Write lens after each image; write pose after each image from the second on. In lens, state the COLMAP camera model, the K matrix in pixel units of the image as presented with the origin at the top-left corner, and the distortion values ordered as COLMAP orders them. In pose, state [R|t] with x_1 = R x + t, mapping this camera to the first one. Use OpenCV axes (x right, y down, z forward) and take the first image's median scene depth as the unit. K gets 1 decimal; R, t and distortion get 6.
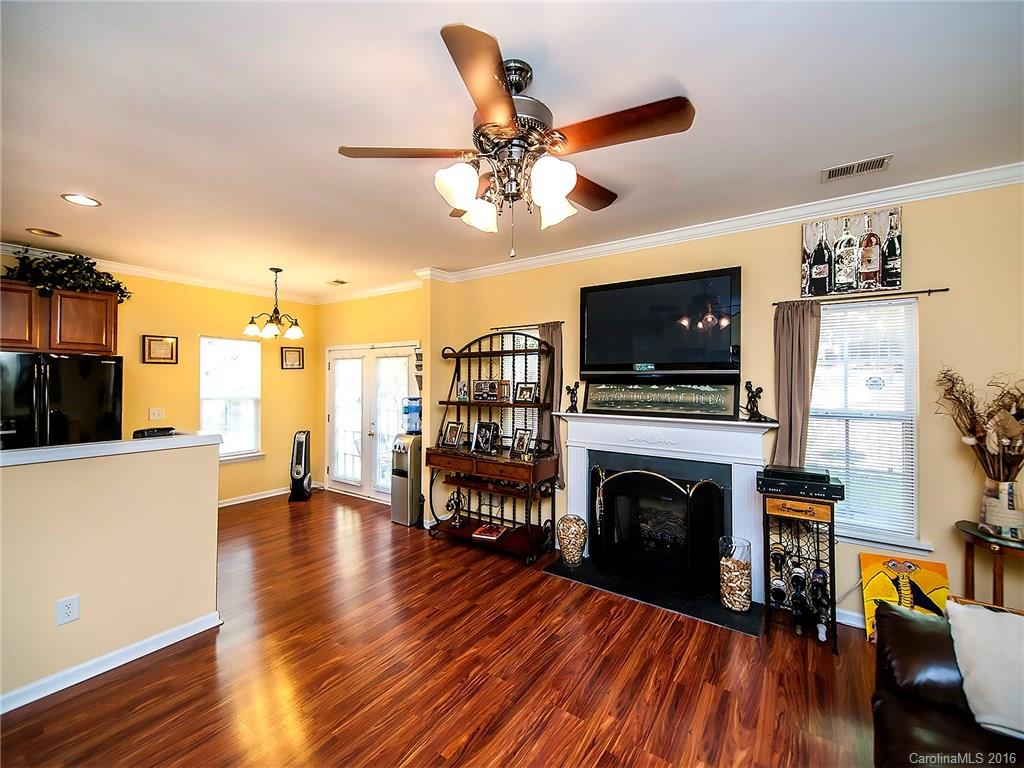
lens RADIAL K [[418.0, 0, 508.0], [0, 418.0, 376.4], [0, 0, 1]] dist [-0.000682, -0.000141]
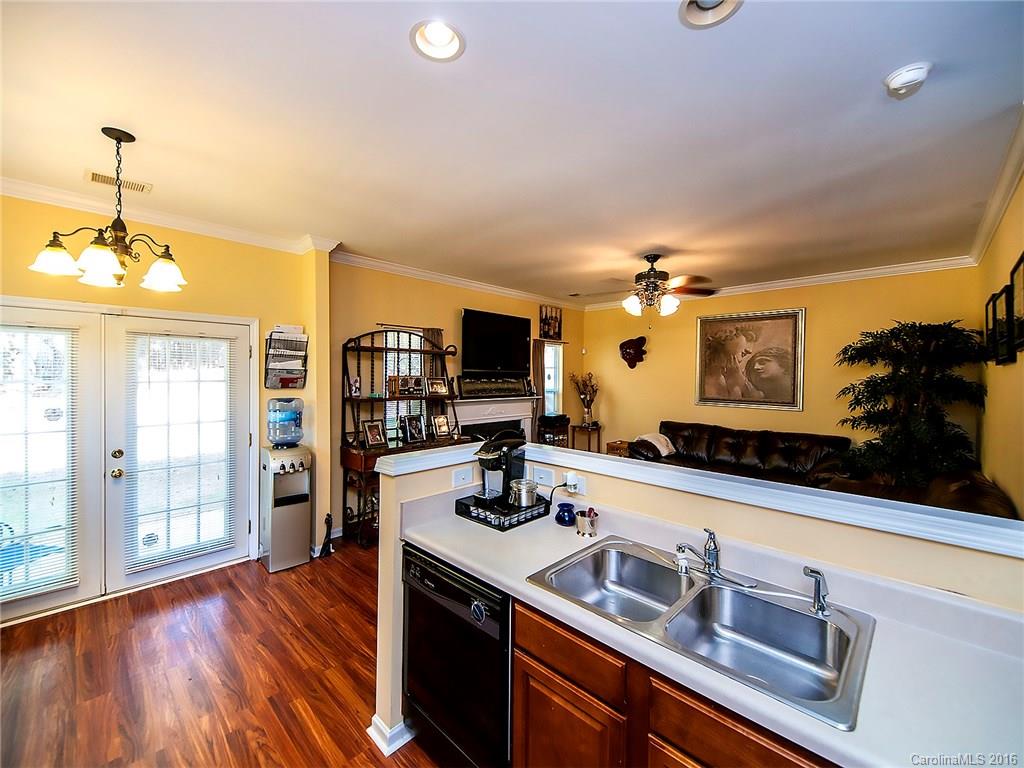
lens RADIAL K [[418.0, 0, 508.0], [0, 418.0, 376.4], [0, 0, 1]] dist [-0.000682, -0.000141]
pose [[0.163011, -0.003706, 0.986617, -1.041357], [-0.014074, 0.999882, 0.006081, 0.000522], [-0.986524, -0.014877, 0.162940, 0.559164]]
